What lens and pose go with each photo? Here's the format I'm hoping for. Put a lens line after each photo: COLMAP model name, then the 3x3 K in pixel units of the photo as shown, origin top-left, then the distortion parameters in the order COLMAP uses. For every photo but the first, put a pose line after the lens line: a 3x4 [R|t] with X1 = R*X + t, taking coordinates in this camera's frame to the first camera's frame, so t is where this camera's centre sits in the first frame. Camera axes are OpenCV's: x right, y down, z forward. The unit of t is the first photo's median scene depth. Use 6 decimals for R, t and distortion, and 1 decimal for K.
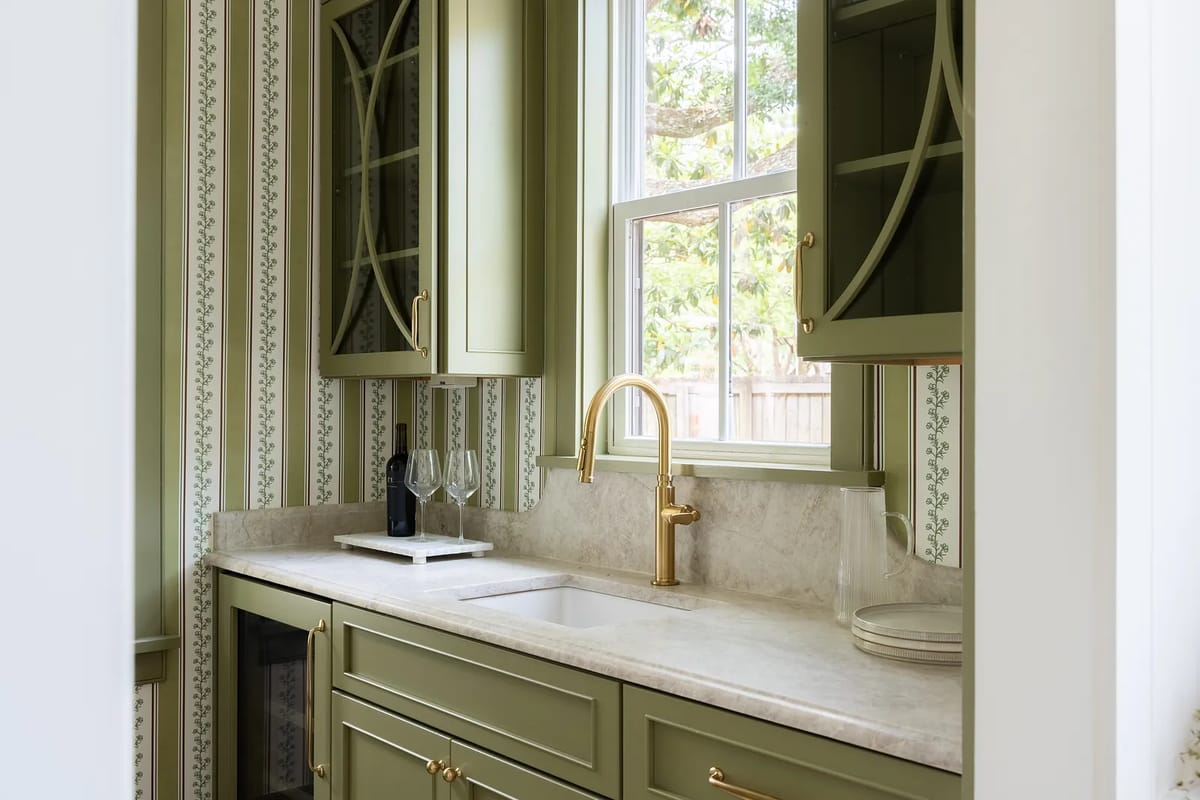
lens RADIAL K [[1154.9, 0, 594.6], [0, 1154.9, 393.6], [0, 0, 1]] dist [0.002067, 0.000000]
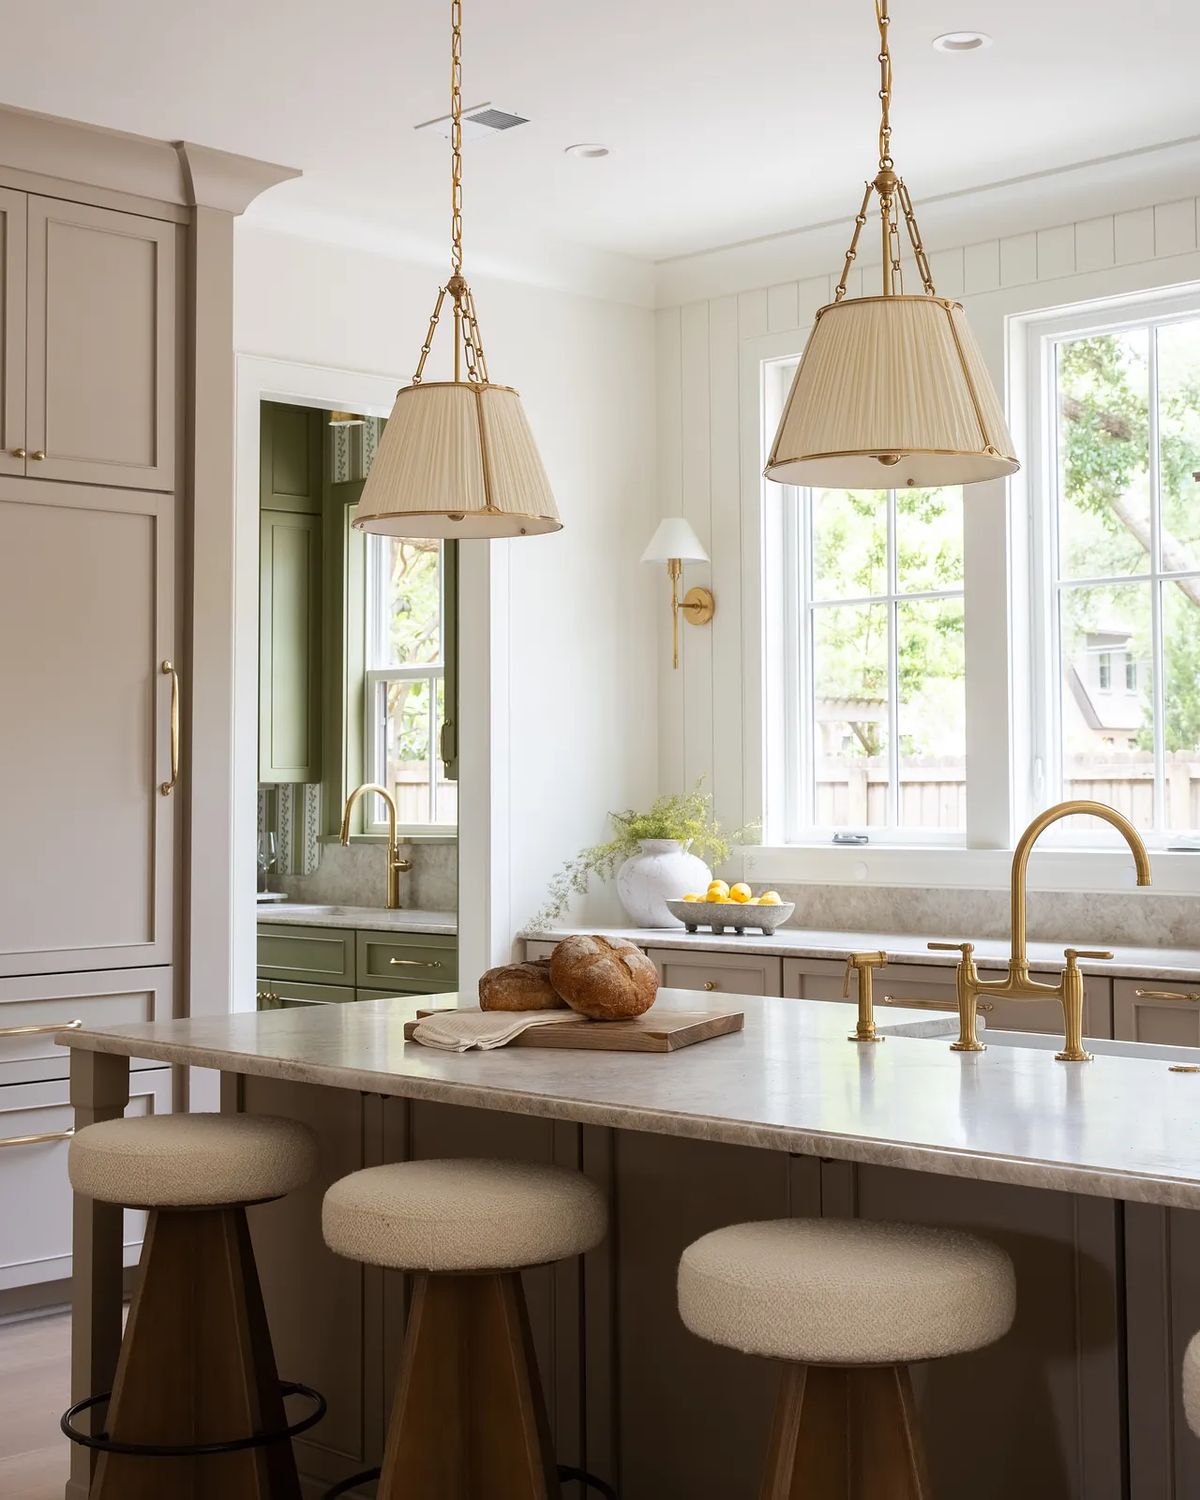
lens RADIAL K [[2232.8, 0, 598.4], [0, 2232.8, 739.0], [0, 0, 1]] dist [0.188734, 0.000000]
pose [[0.997229, -0.002561, 0.074346, 0.099885], [0.003690, 0.999880, -0.015051, -0.027349], [-0.074299, 0.015284, 0.997119, -1.955060]]
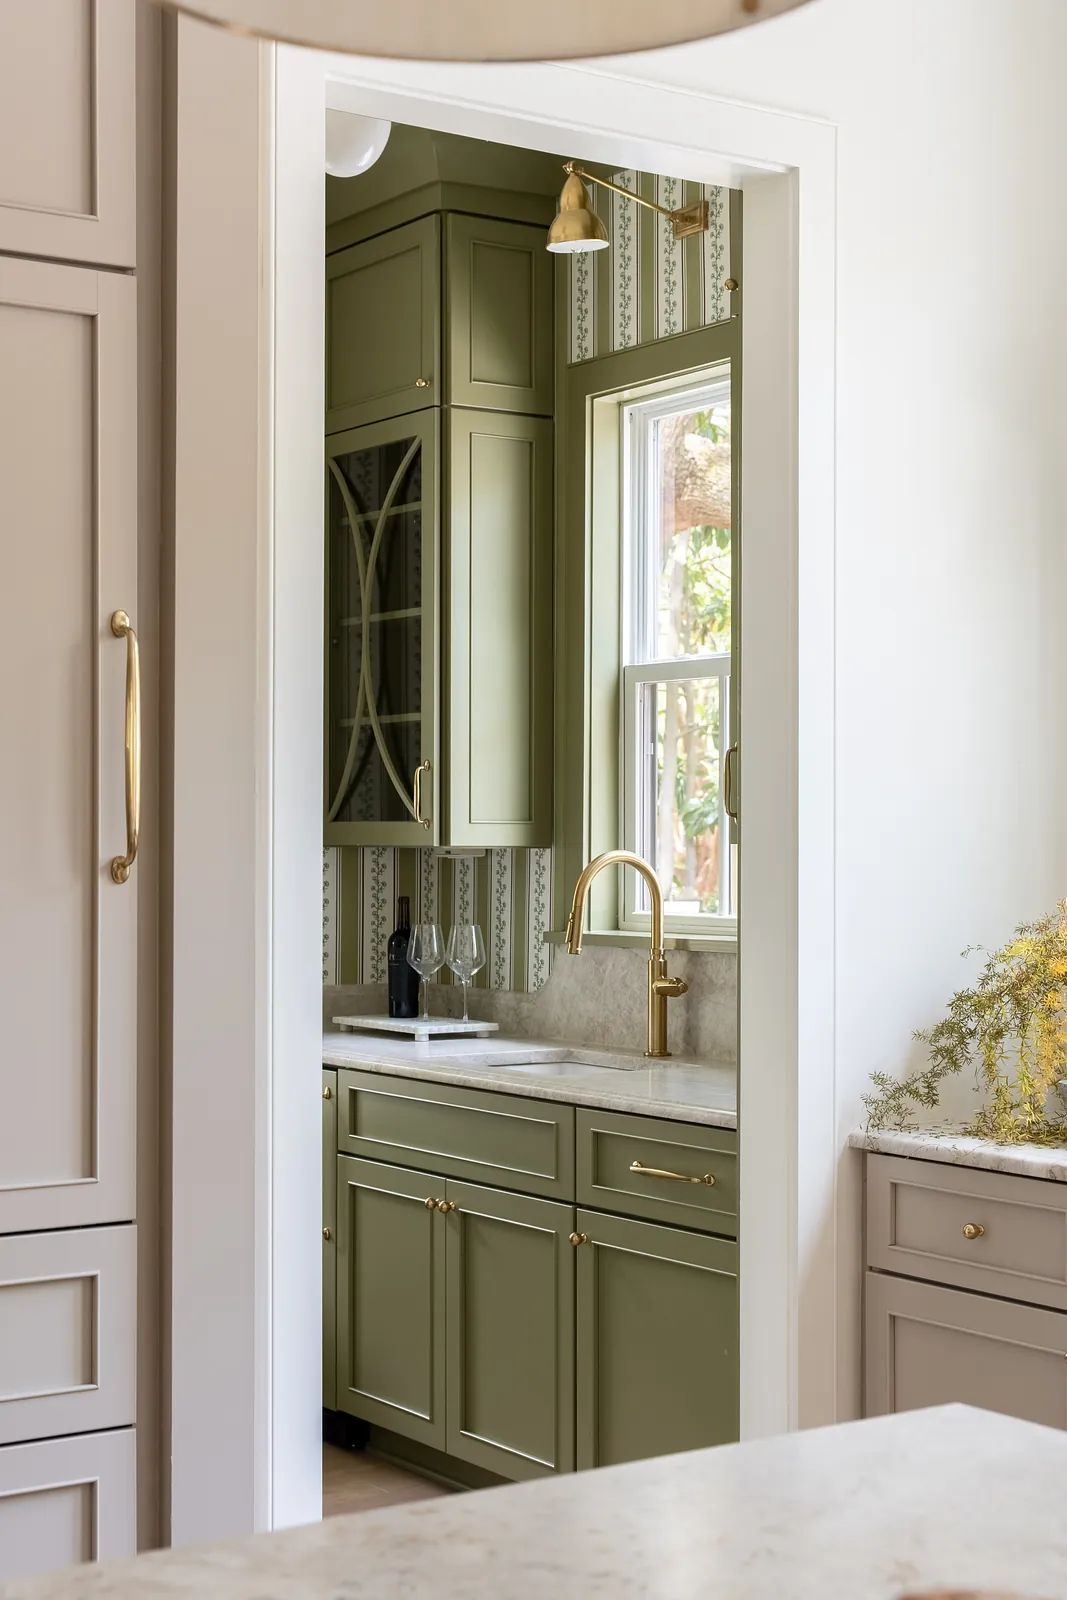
lens RADIAL K [[2441.8, 0, 531.7], [0, 2441.8, 810.1], [0, 0, 1]] dist [0.115493, 0.000000]
pose [[0.993374, -0.001653, -0.114918, 0.169753], [0.000987, 0.999982, -0.005854, -0.033985], [0.114926, 0.005701, 0.993358, -0.991906]]
